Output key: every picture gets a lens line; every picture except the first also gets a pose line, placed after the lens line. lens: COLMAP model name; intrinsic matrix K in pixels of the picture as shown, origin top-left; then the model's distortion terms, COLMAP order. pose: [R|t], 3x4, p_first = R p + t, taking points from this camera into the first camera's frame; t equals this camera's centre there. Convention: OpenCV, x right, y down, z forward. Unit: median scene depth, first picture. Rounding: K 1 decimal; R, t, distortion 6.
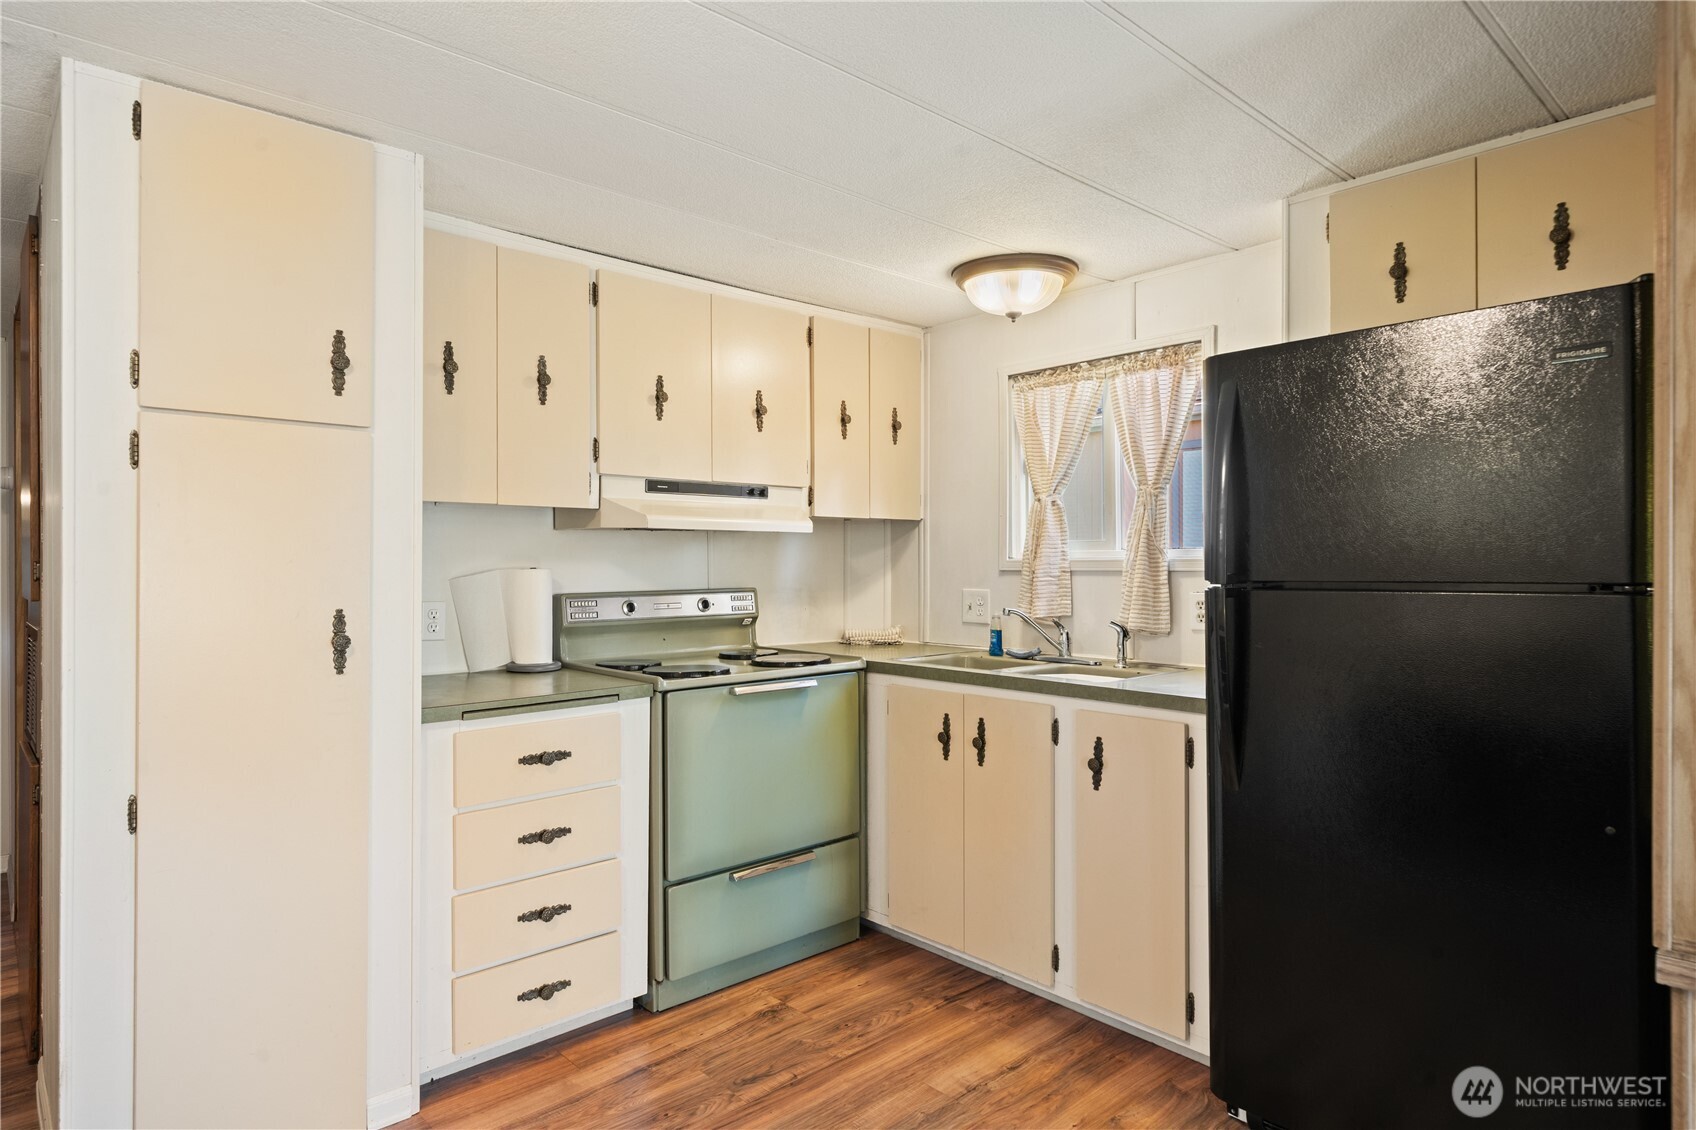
lens RADIAL K [[959.2, 0, 835.3], [0, 959.2, 560.7], [0, 0, 1]] dist [0.001750, 0.000489]
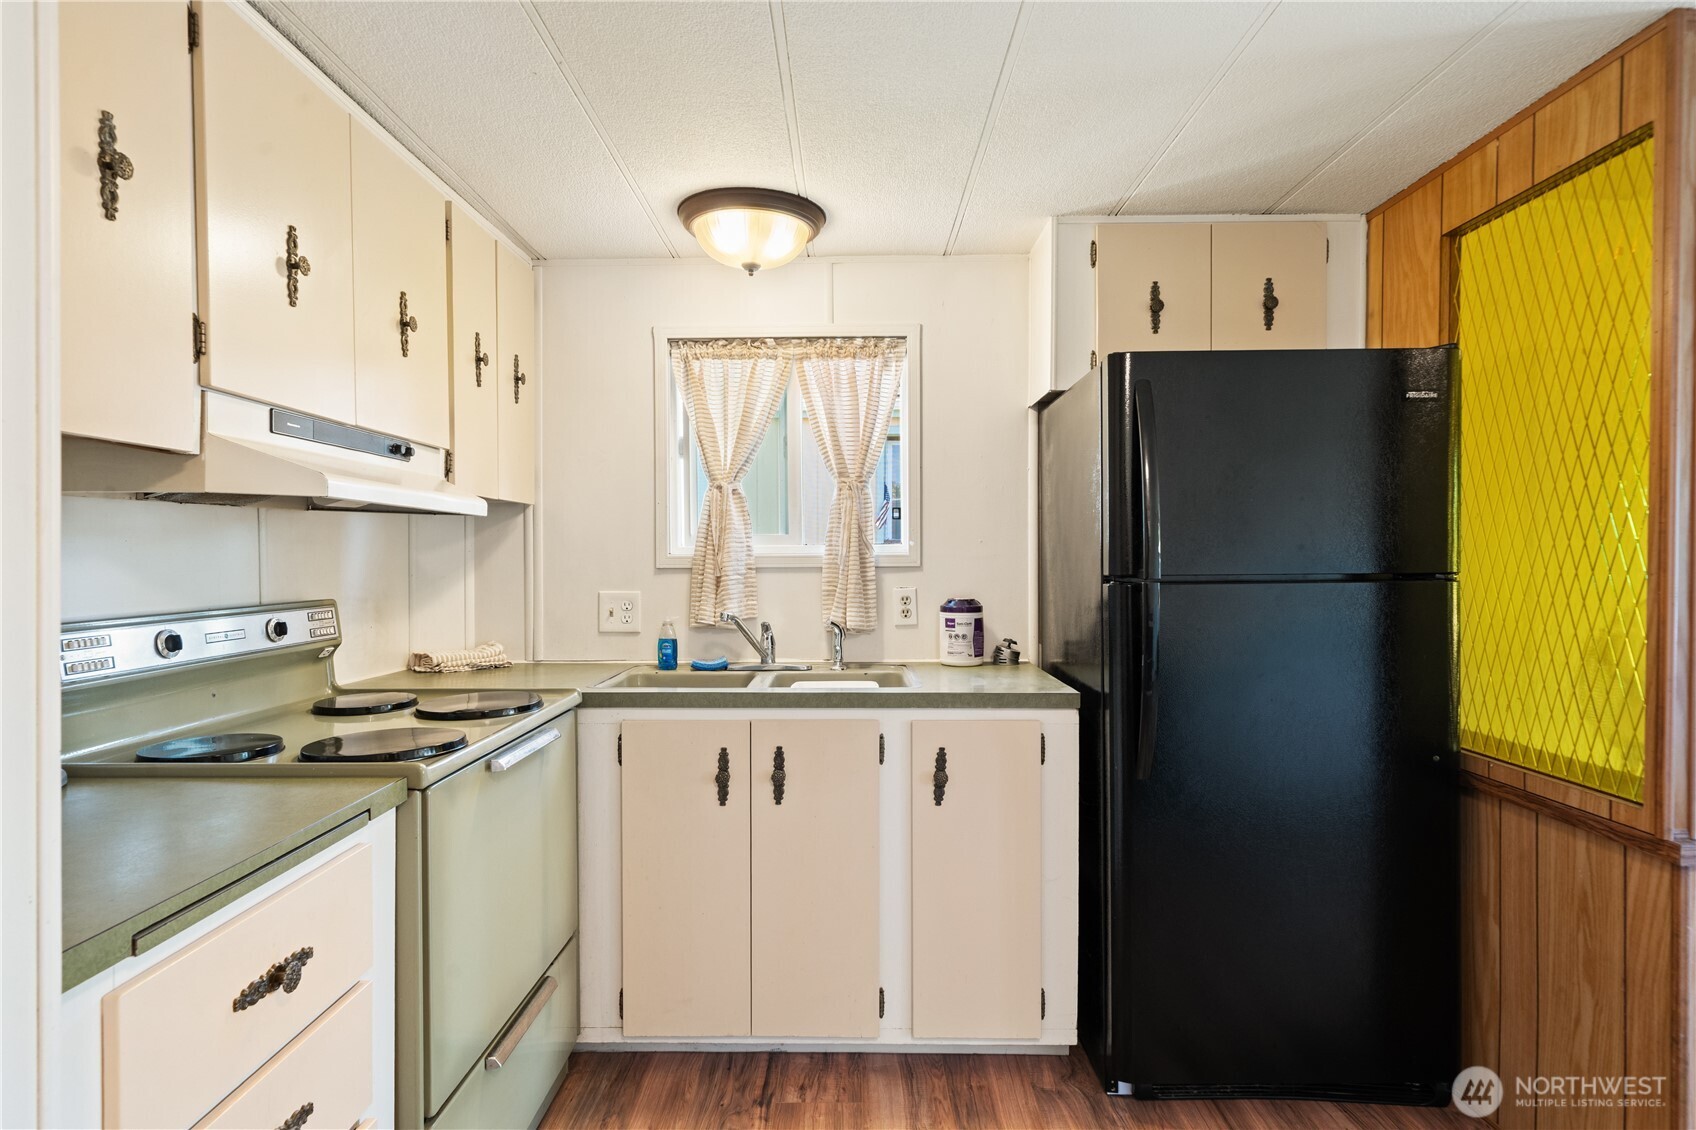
lens RADIAL K [[896.5, 0, 843.3], [0, 896.5, 567.3], [0, 0, 1]] dist [-0.000169, 0.000512]
pose [[0.677624, -0.008801, 0.735356, -0.361260], [0.001535, 0.999943, 0.010553, 0.001454], [-0.735407, -0.006023, 0.677599, 0.418915]]
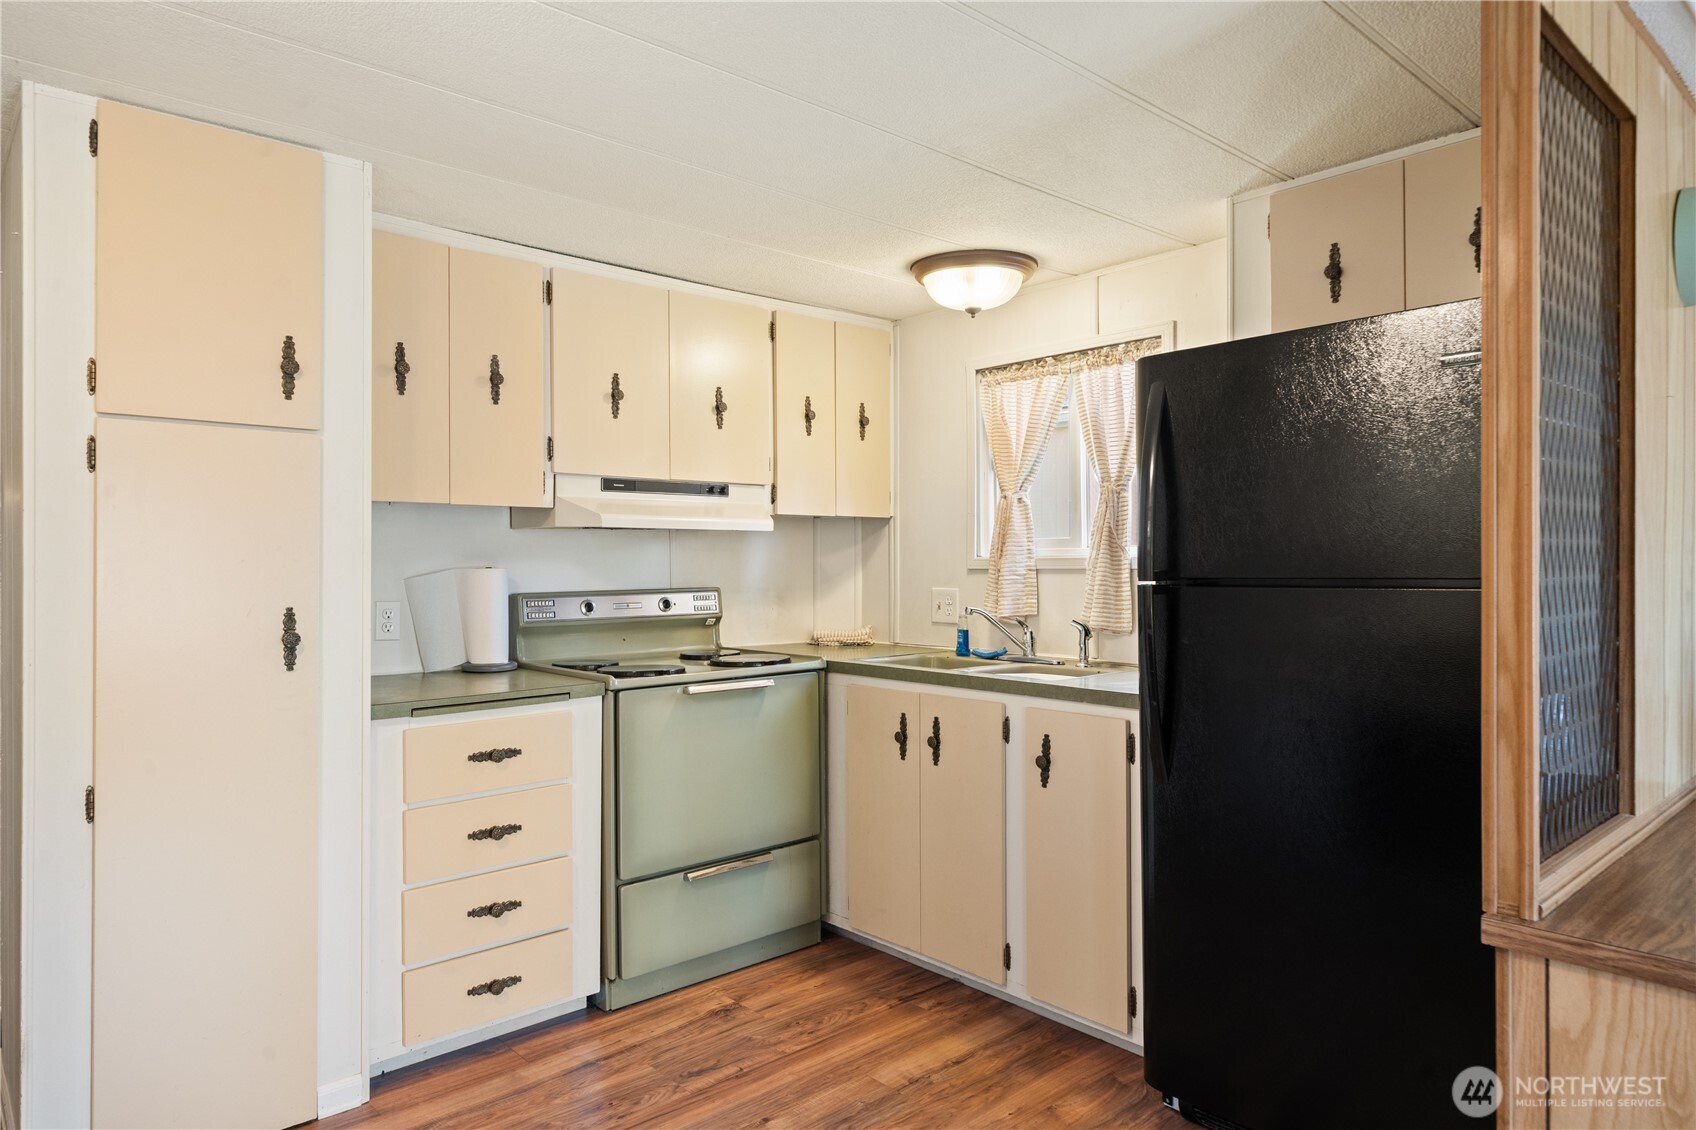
lens RADIAL K [[1042.5, 0, 835.4], [0, 1042.5, 557.9], [0, 0, 1]] dist [0.002016, -0.000069]
pose [[0.999965, -0.002470, -0.007936, 0.054156], [0.002452, 0.999994, -0.002250, 0.000966], [0.007942, 0.002230, 0.999966, -0.079166]]
